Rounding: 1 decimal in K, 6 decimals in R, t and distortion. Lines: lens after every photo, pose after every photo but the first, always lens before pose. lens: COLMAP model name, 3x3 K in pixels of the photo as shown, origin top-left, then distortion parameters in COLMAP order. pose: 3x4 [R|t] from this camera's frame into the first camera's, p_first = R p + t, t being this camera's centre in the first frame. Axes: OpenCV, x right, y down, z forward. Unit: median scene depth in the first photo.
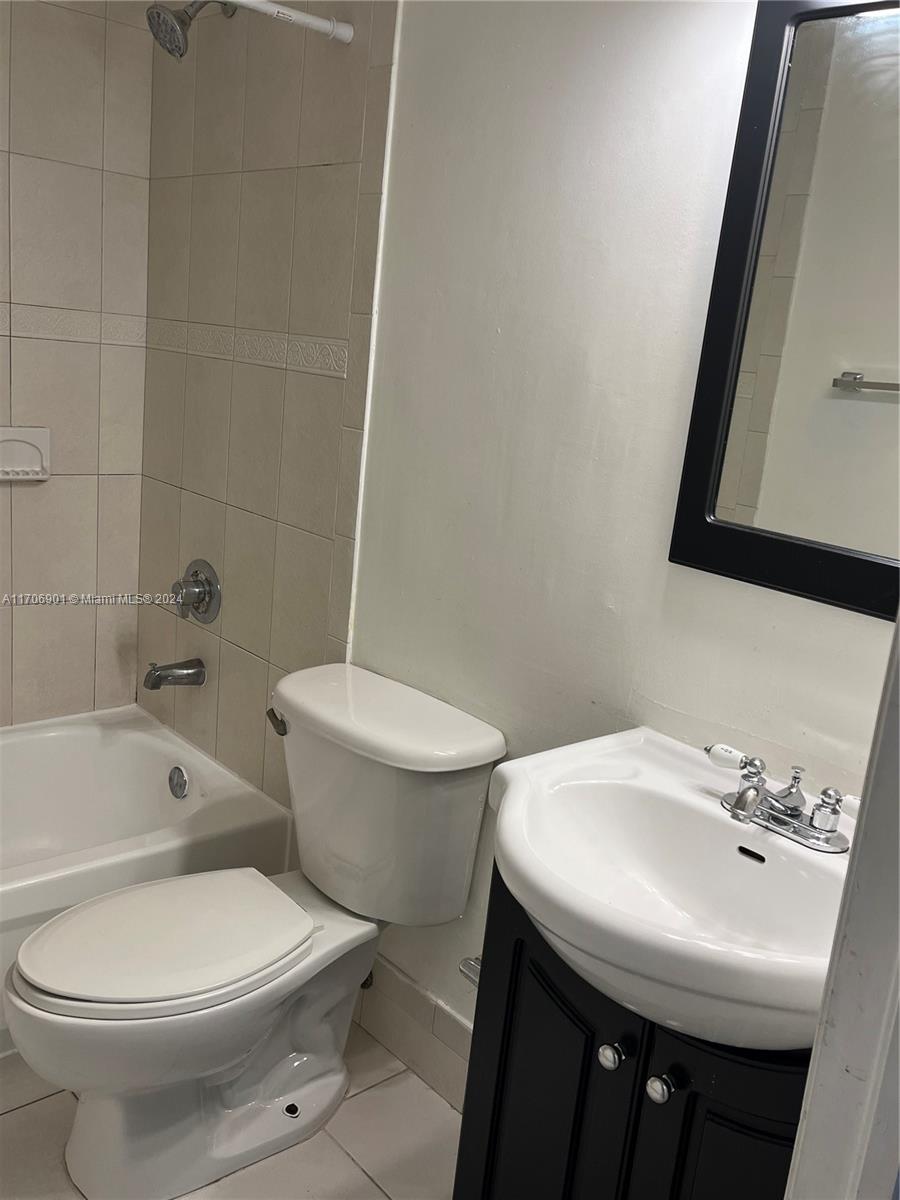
lens RADIAL K [[1071.1, 0, 450.2], [0, 1071.1, 615.8], [0, 0, 1]] dist [0.052208, -0.054985]
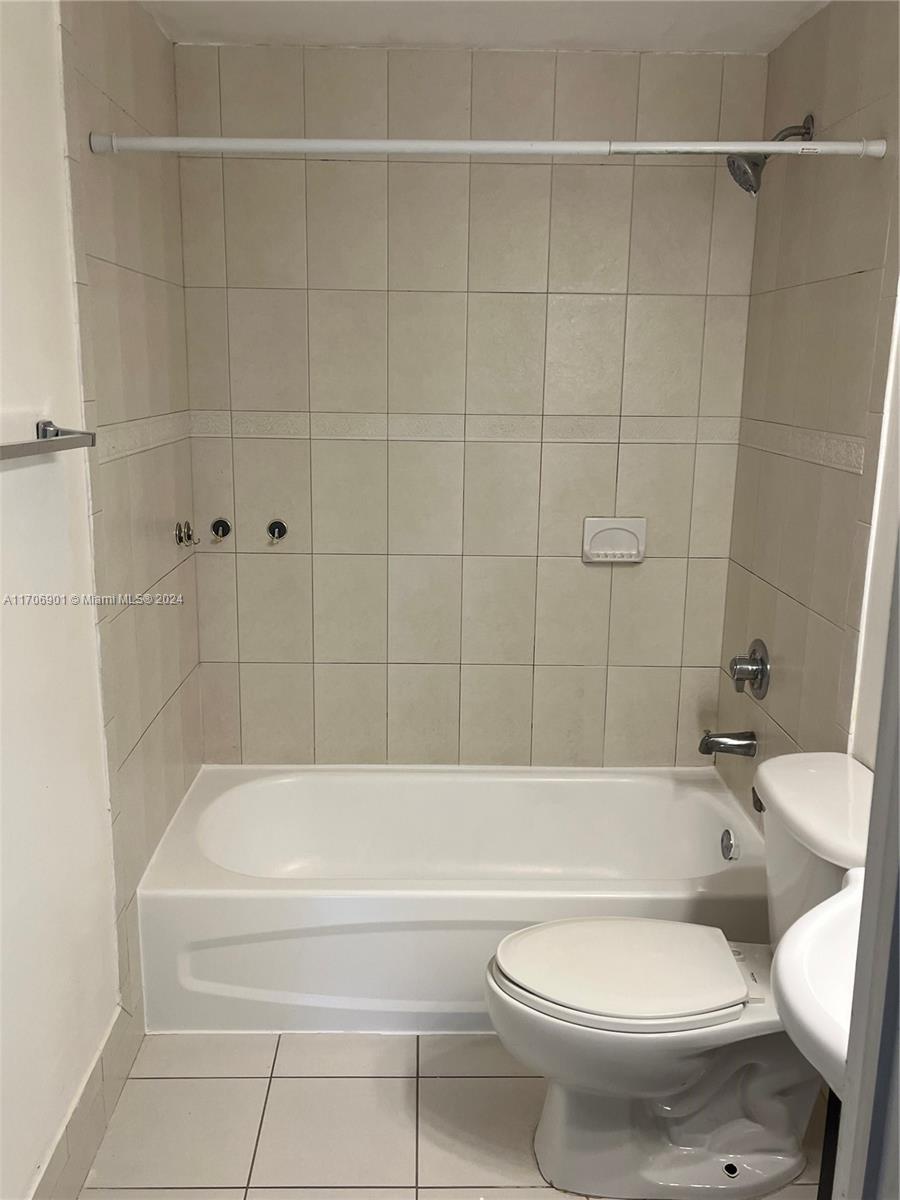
lens RADIAL K [[1071.1, 0, 450.2], [0, 1071.1, 615.8], [0, 0, 1]] dist [0.052208, -0.054985]
pose [[0.765179, 0.061391, -0.640884, 0.219189], [-0.100215, 0.994667, -0.024370, -0.018990], [0.635970, 0.082873, 0.767251, -0.019112]]
